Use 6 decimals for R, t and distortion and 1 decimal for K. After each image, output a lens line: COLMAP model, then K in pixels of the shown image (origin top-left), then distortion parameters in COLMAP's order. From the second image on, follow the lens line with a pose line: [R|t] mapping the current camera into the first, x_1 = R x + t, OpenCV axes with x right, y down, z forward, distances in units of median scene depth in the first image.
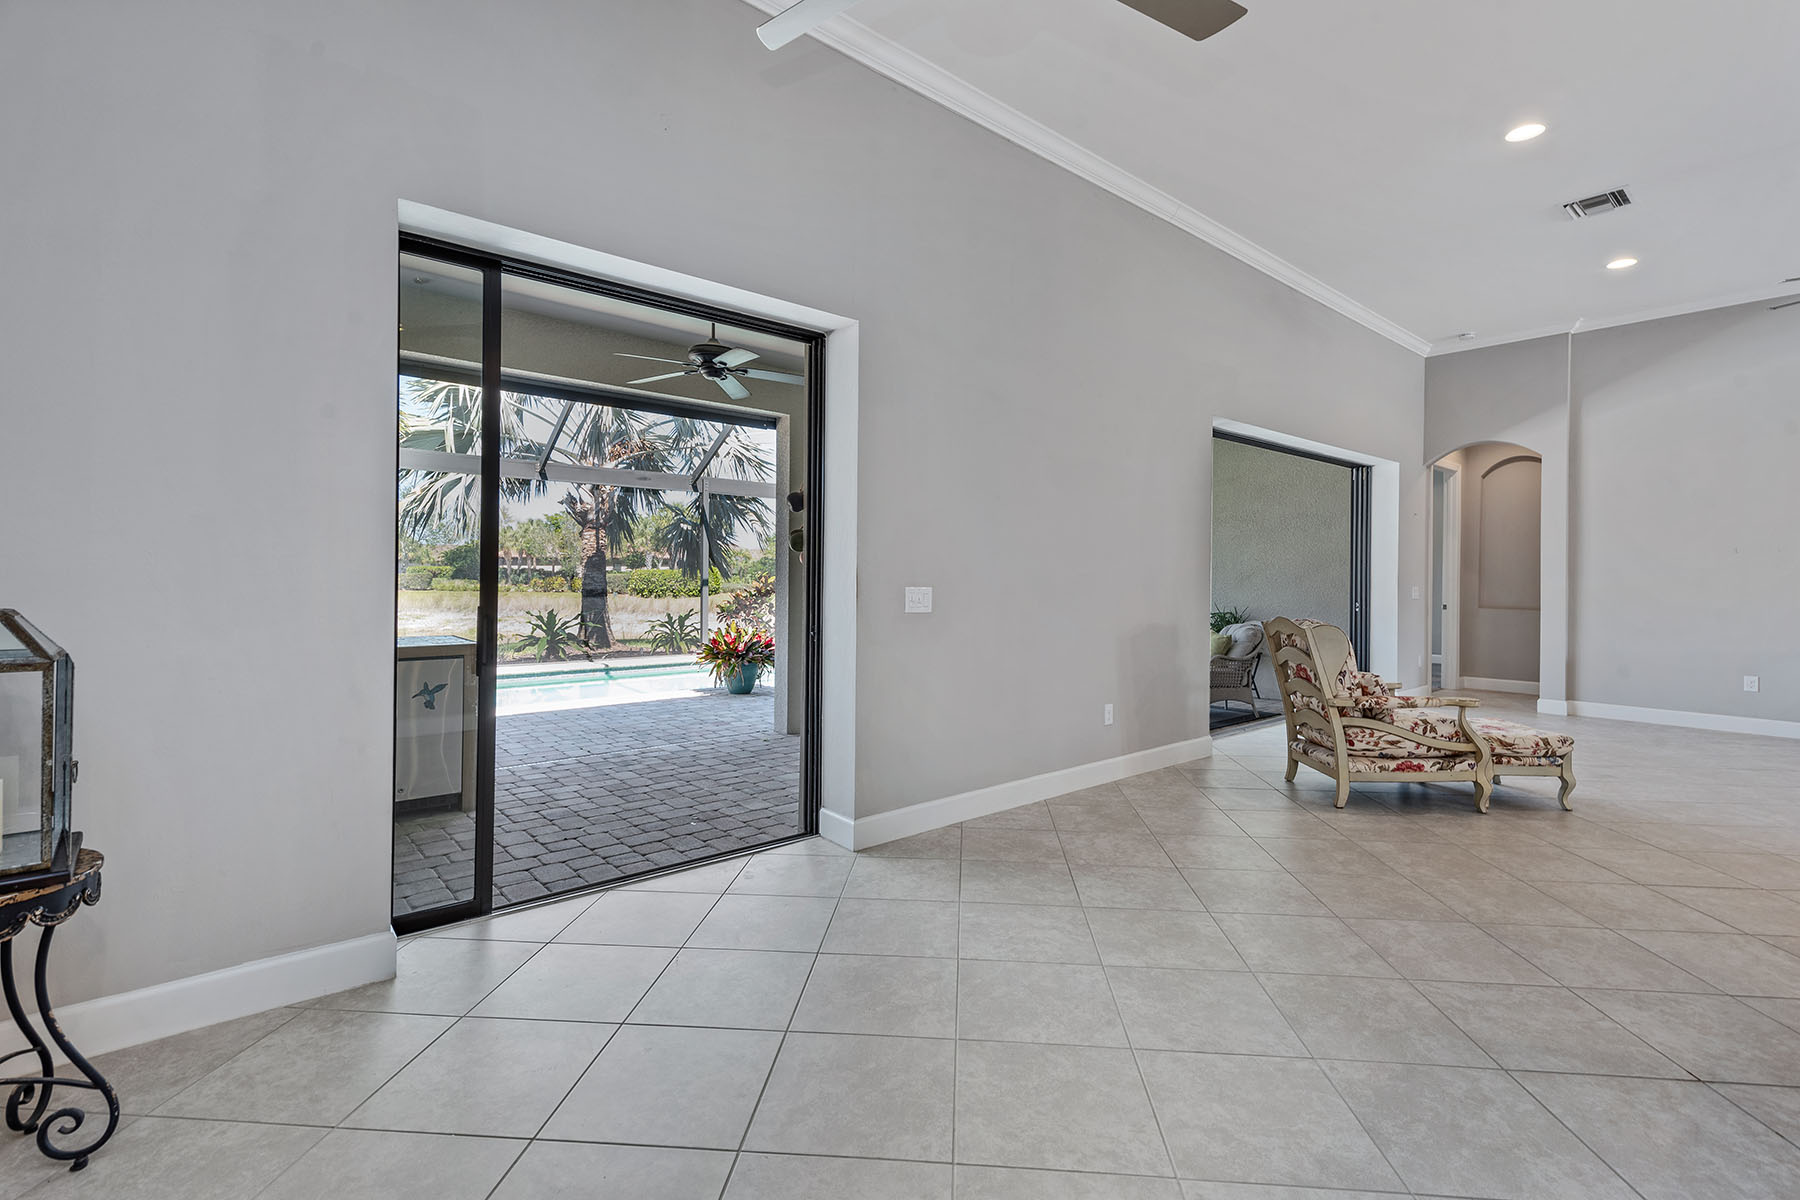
lens RADIAL K [[798.6, 0, 897.1], [0, 798.6, 591.4], [0, 0, 1]] dist [0.014399, -0.000404]
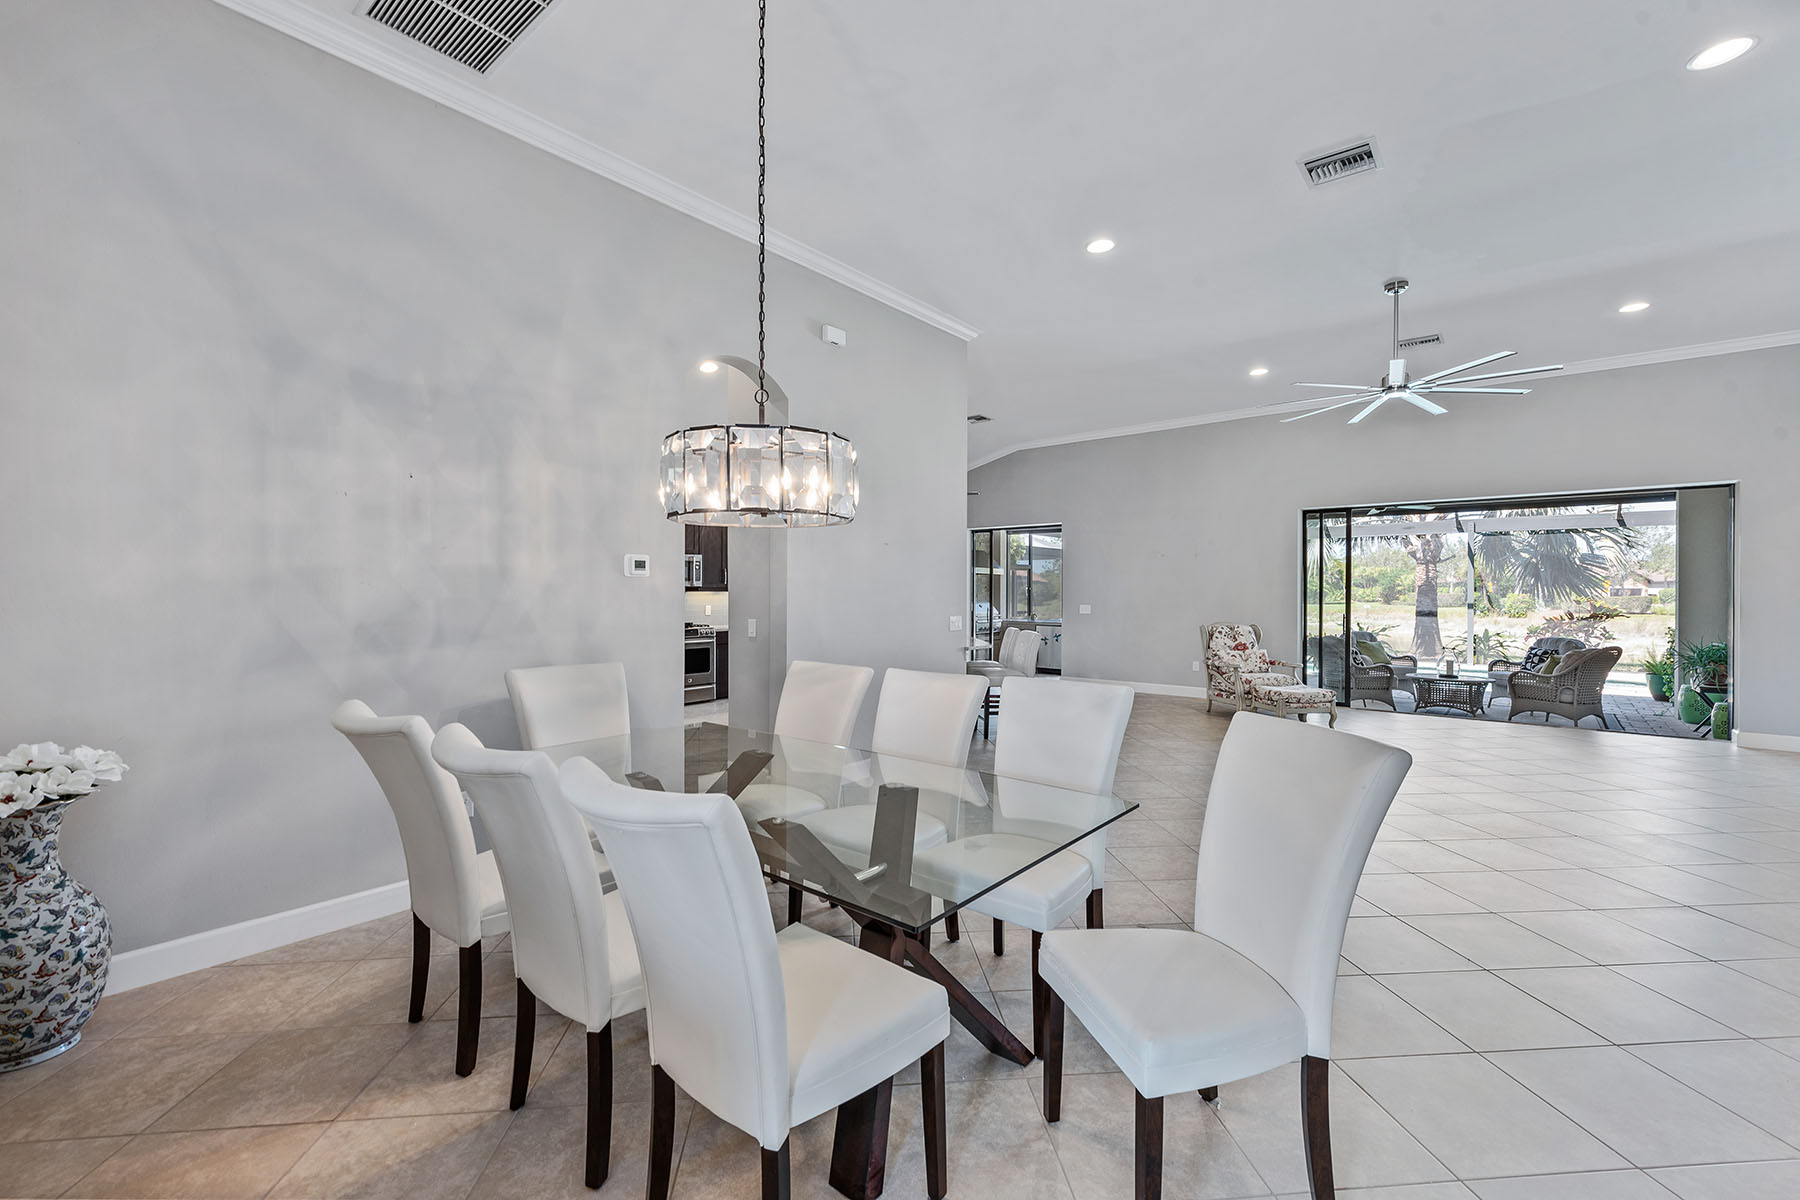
lens RADIAL K [[747.5, 0, 894.8], [0, 747.5, 594.4], [0, 0, 1]] dist [0.000952, -0.000197]
pose [[0.154855, -0.003364, -0.987932, 0.708139], [-0.020950, 0.999758, -0.006688, -0.002823], [0.987715, 0.021733, 0.154747, -0.038042]]
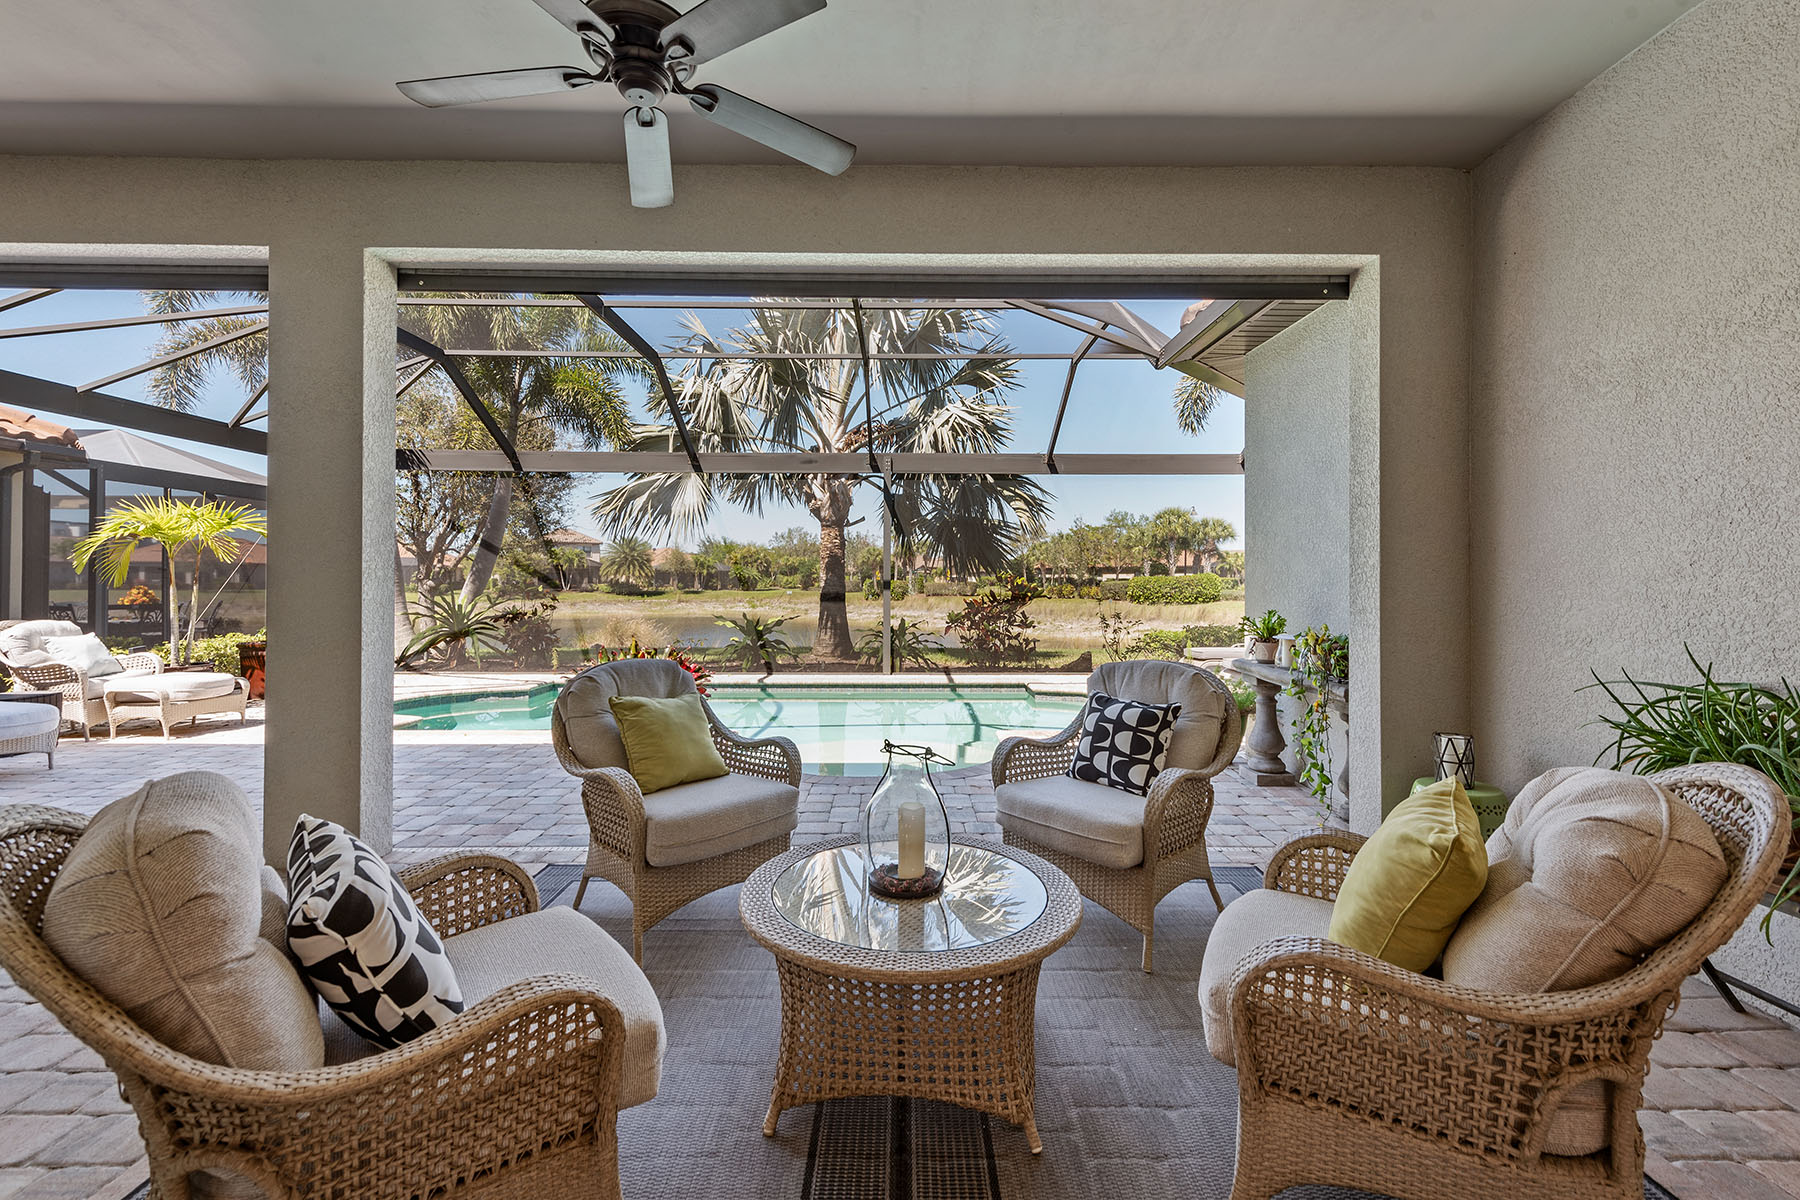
lens RADIAL K [[735.4, 0, 903.1], [0, 735.4, 574.4], [0, 0, 1]] dist [-0.033977, -0.000058]
pose [[0.762202, -0.012787, -0.647212, 0.230298], [-0.008492, 0.999521, -0.029748, -0.000122], [0.647283, 0.028170, 0.761729, 0.430870]]
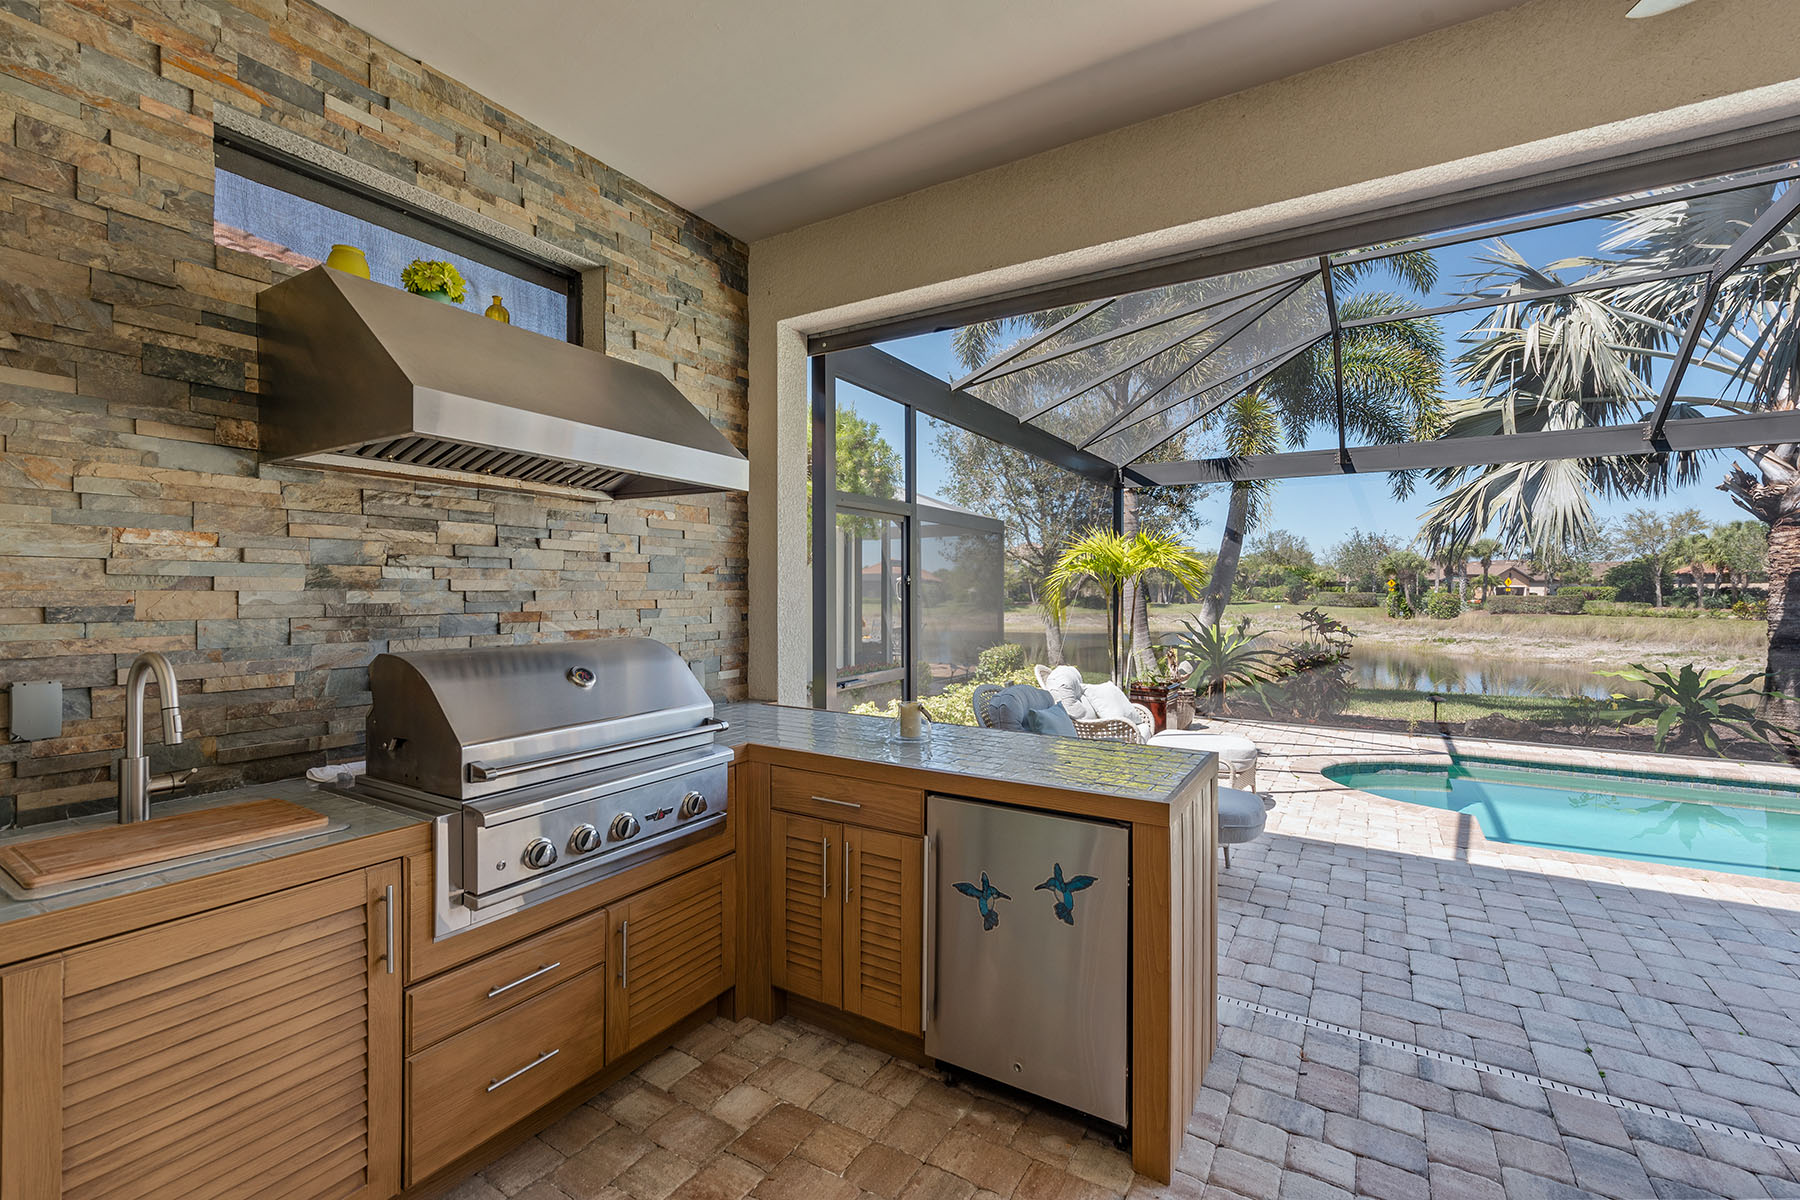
lens RADIAL K [[765.4, 0, 903.4], [0, 765.4, 592.5], [0, 0, 1]] dist [-0.001718, -0.000450]
pose [[0.300011, -0.007936, -0.953903, -0.052349], [-0.015843, 0.999786, -0.013300, -0.013162], [0.953804, 0.019103, 0.299821, 0.233297]]
